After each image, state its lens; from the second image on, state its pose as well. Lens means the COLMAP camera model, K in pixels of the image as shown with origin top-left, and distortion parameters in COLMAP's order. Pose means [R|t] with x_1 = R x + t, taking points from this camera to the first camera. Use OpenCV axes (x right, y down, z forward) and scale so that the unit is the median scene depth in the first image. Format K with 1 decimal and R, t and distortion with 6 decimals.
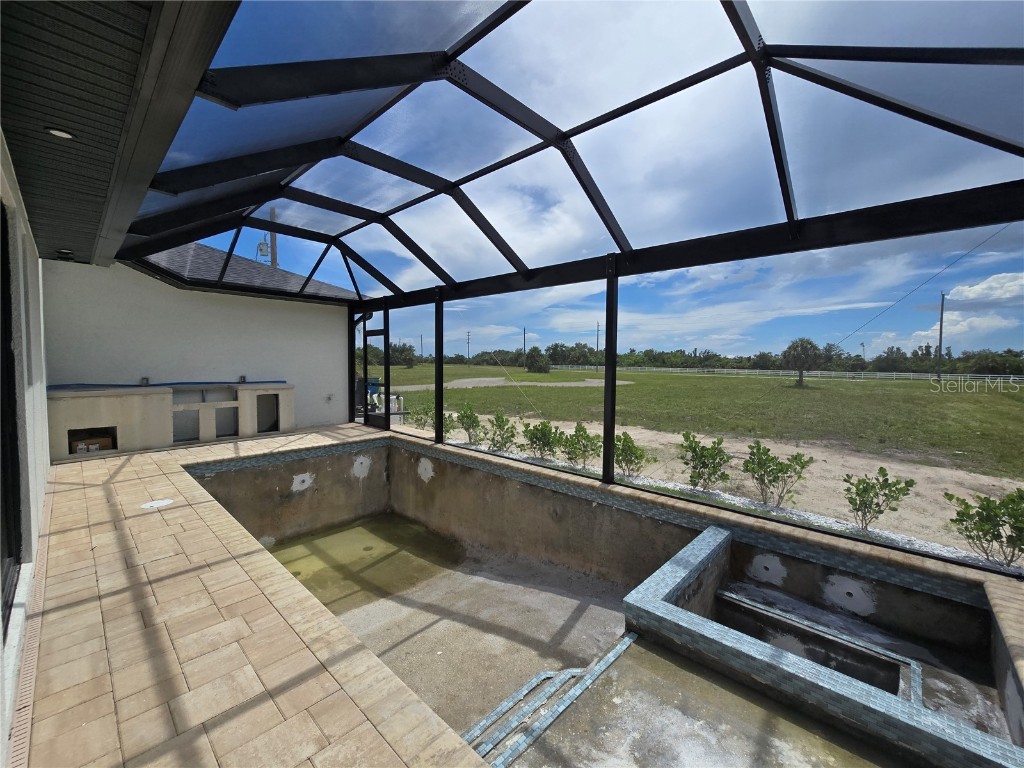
lens RADIAL K [[421.8, 0, 508.0], [0, 421.8, 379.3], [0, 0, 1]] dist [-0.000995, 0.000220]
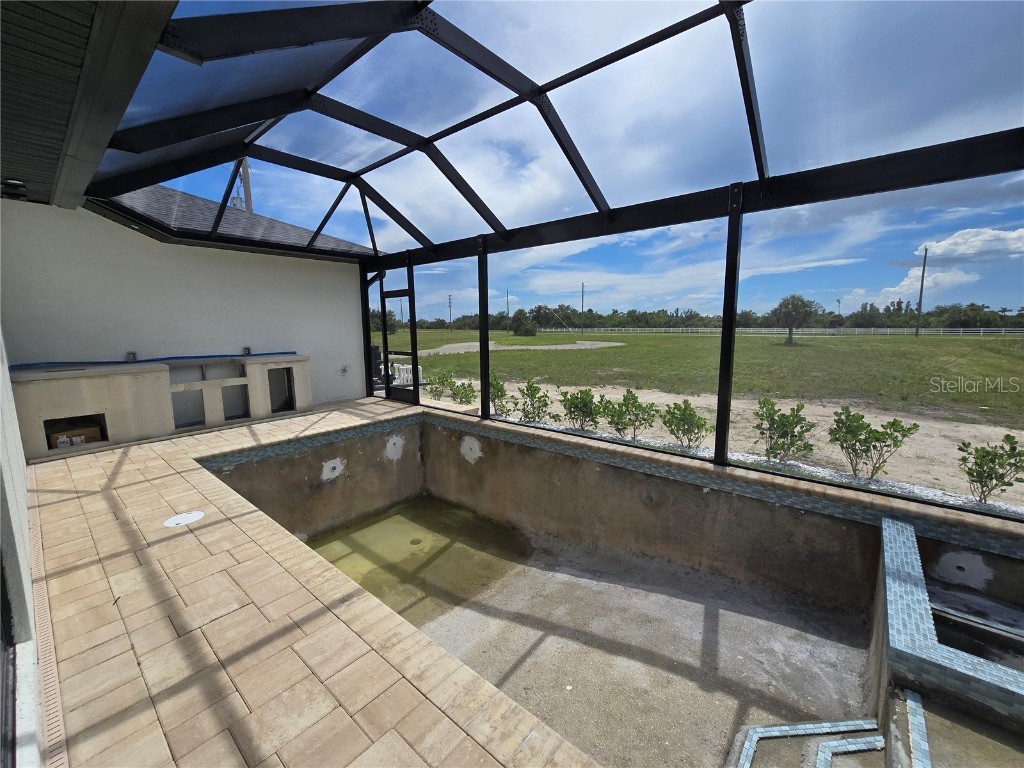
lens RADIAL K [[421.8, 0, 508.0], [0, 421.8, 379.3], [0, 0, 1]] dist [-0.000995, 0.000220]
pose [[0.998600, -0.026544, 0.045757, -0.161485], [0.022525, 0.996021, 0.086224, -0.005912], [-0.047863, -0.085072, 0.995225, 0.136611]]
